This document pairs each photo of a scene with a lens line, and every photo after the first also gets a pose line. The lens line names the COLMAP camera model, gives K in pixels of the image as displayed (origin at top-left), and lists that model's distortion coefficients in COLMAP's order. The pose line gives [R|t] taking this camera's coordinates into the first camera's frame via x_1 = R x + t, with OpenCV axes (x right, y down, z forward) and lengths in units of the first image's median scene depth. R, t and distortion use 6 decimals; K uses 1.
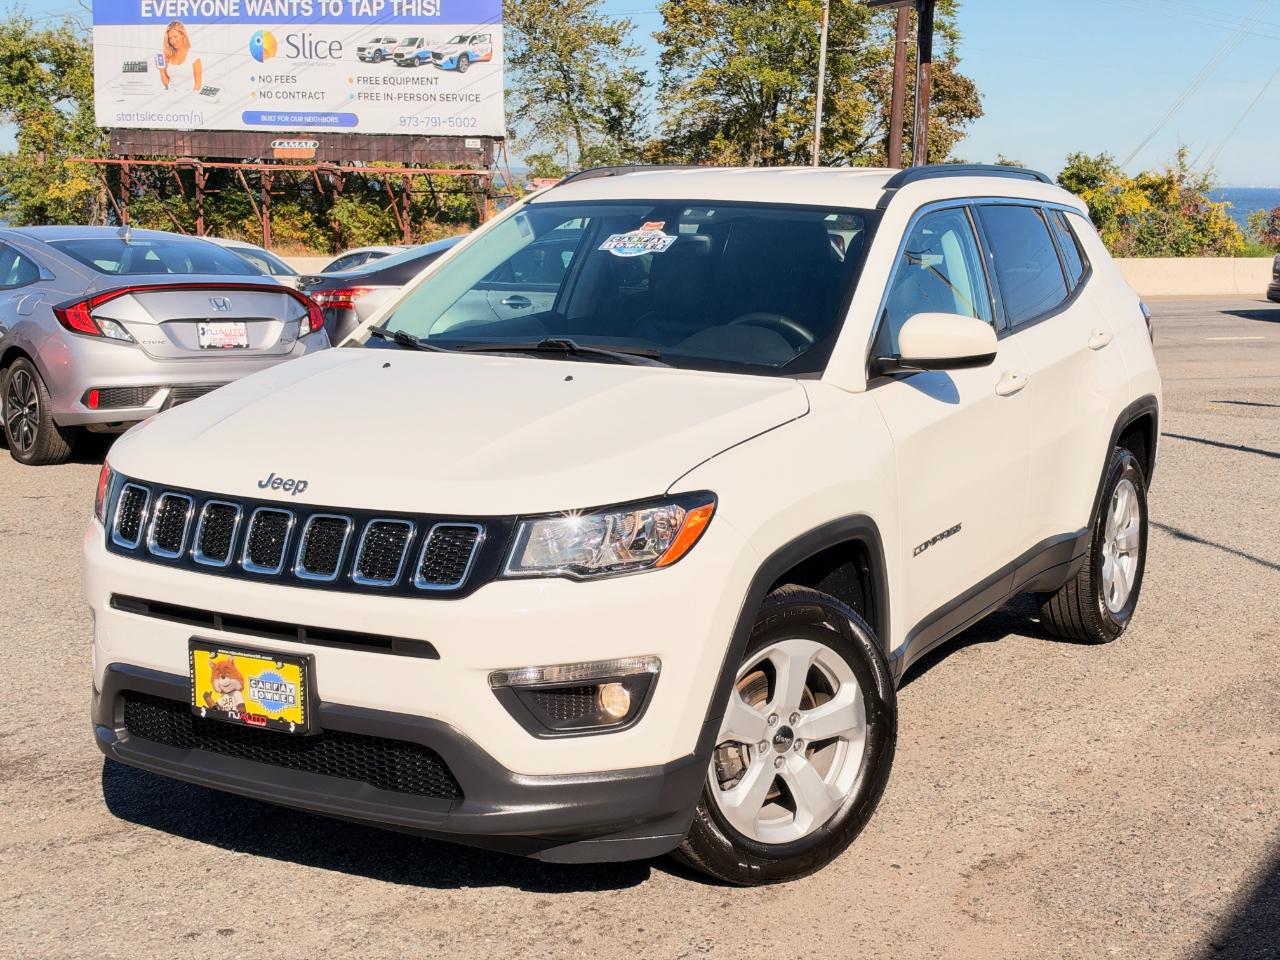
lens RADIAL K [[1810.1, 0, 648.4], [0, 1810.1, 481.1], [0, 0, 1]] dist [0.276138, -0.832109]
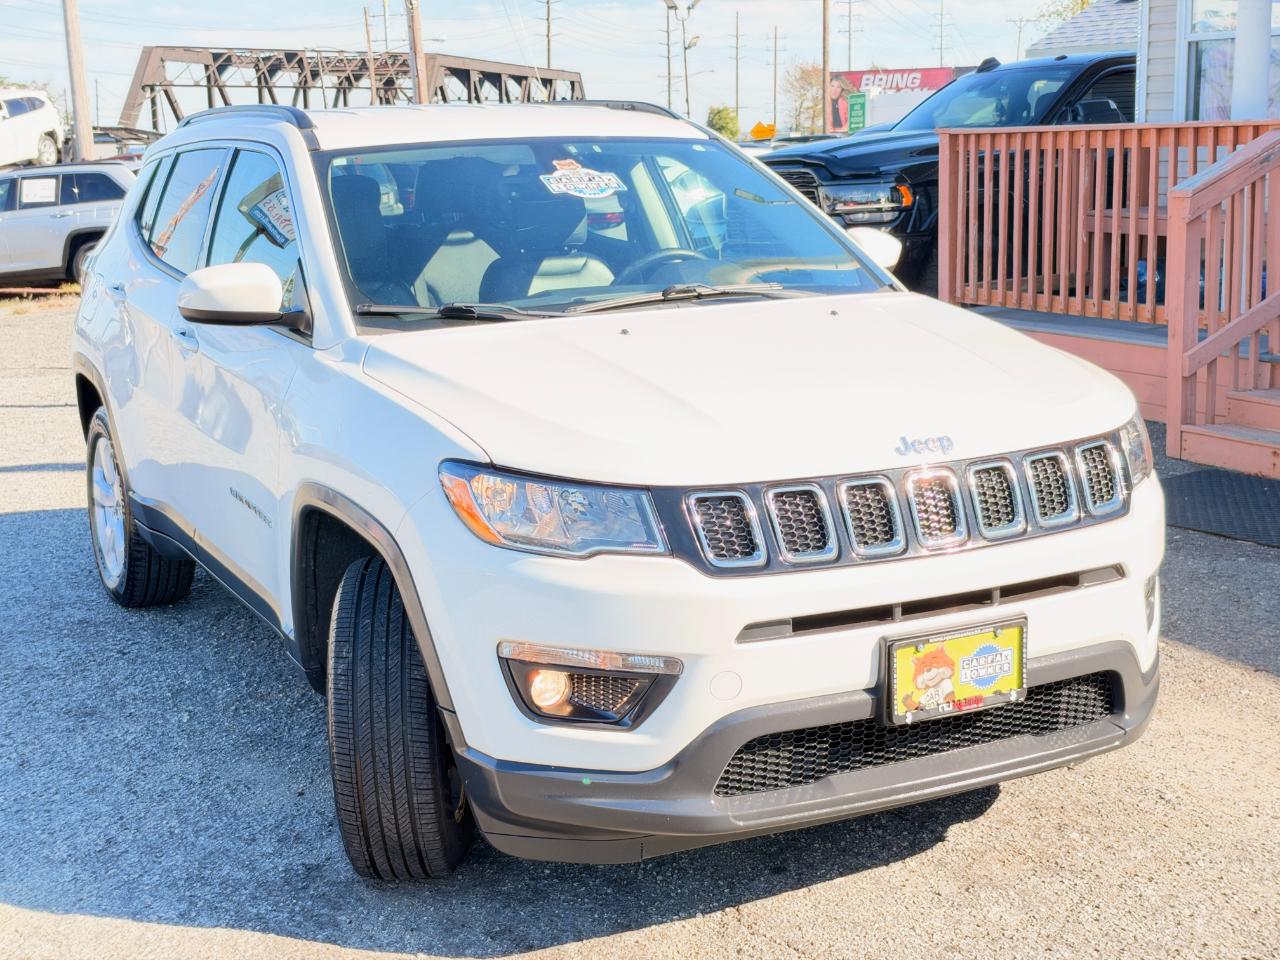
lens RADIAL K [[1808.2, 0, 640.0], [0, 1808.2, 480.0], [0, 0, 1]] dist [0.328480, -1.033883]
pose [[0.551751, -0.181852, 0.813941, -0.652461], [0.168335, 0.980135, 0.104873, -0.063903], [-0.816844, 0.079151, 0.571403, 0.390177]]
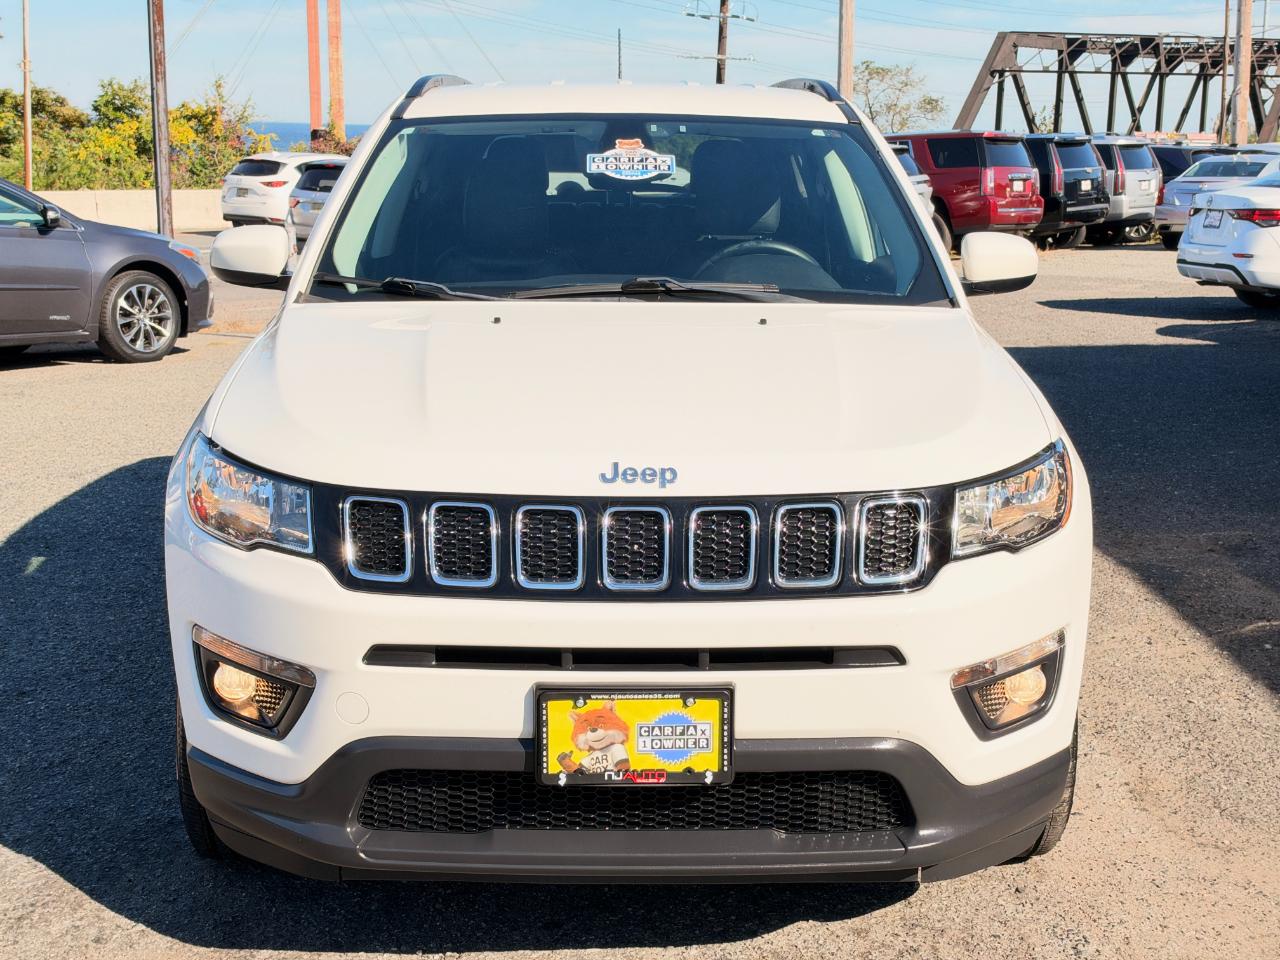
lens RADIAL K [[1810.1, 0, 648.4], [0, 1810.1, 481.1], [0, 0, 1]] dist [0.276138, -0.832109]
pose [[0.859686, -0.099108, 0.501116, -0.379489], [0.081024, 0.995035, 0.057792, -0.026146], [-0.504356, -0.009080, 0.863448, 0.210299]]
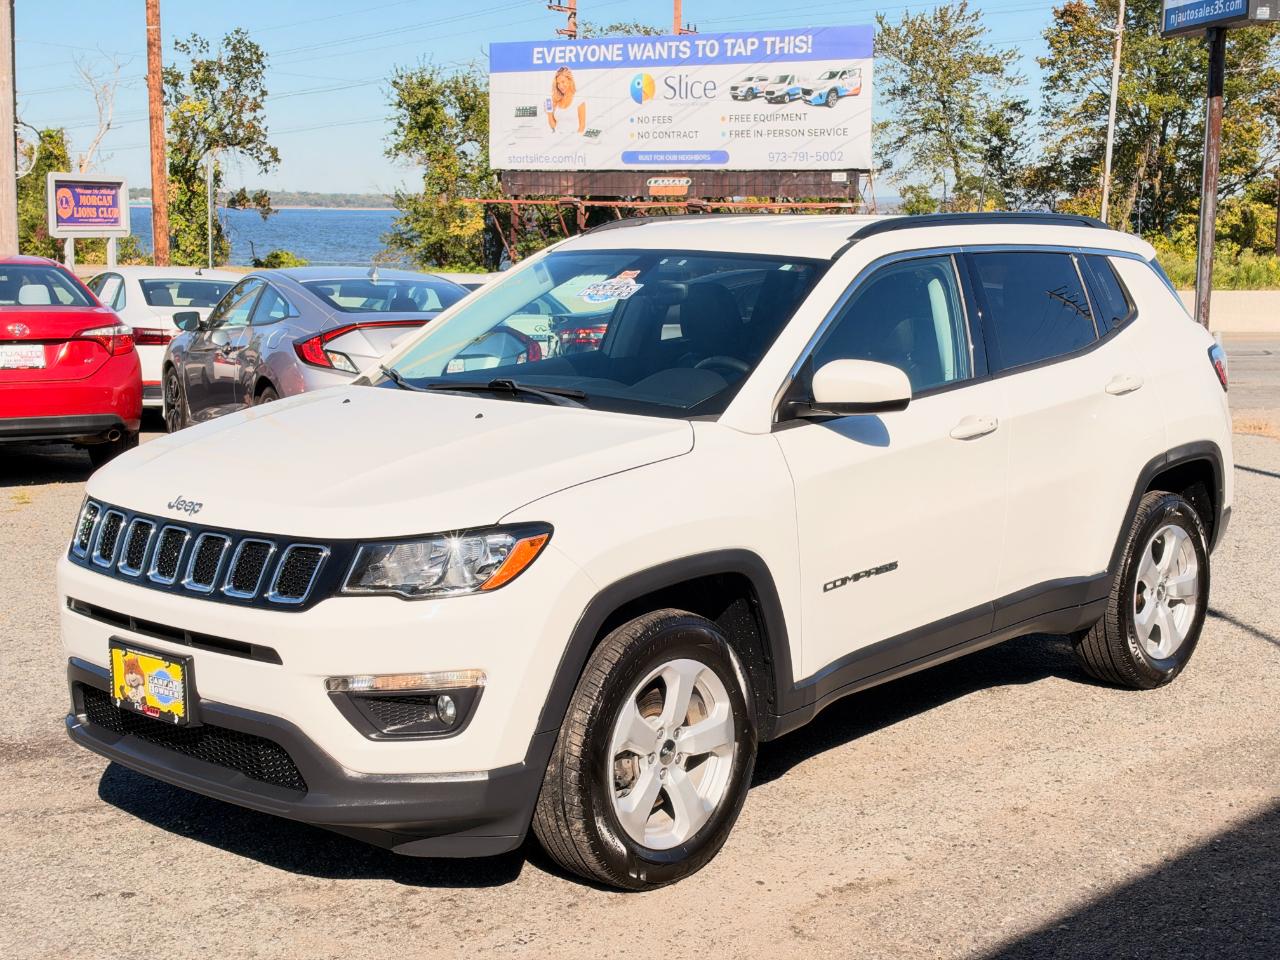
lens RADIAL K [[1810.1, 0, 648.4], [0, 1810.1, 481.1], [0, 0, 1]] dist [0.276138, -0.832109]
pose [[0.975742, 0.024245, -0.217579, 0.213347], [-0.027785, 0.999526, -0.013223, -0.004142], [0.217155, 0.018948, 0.975953, -0.034617]]
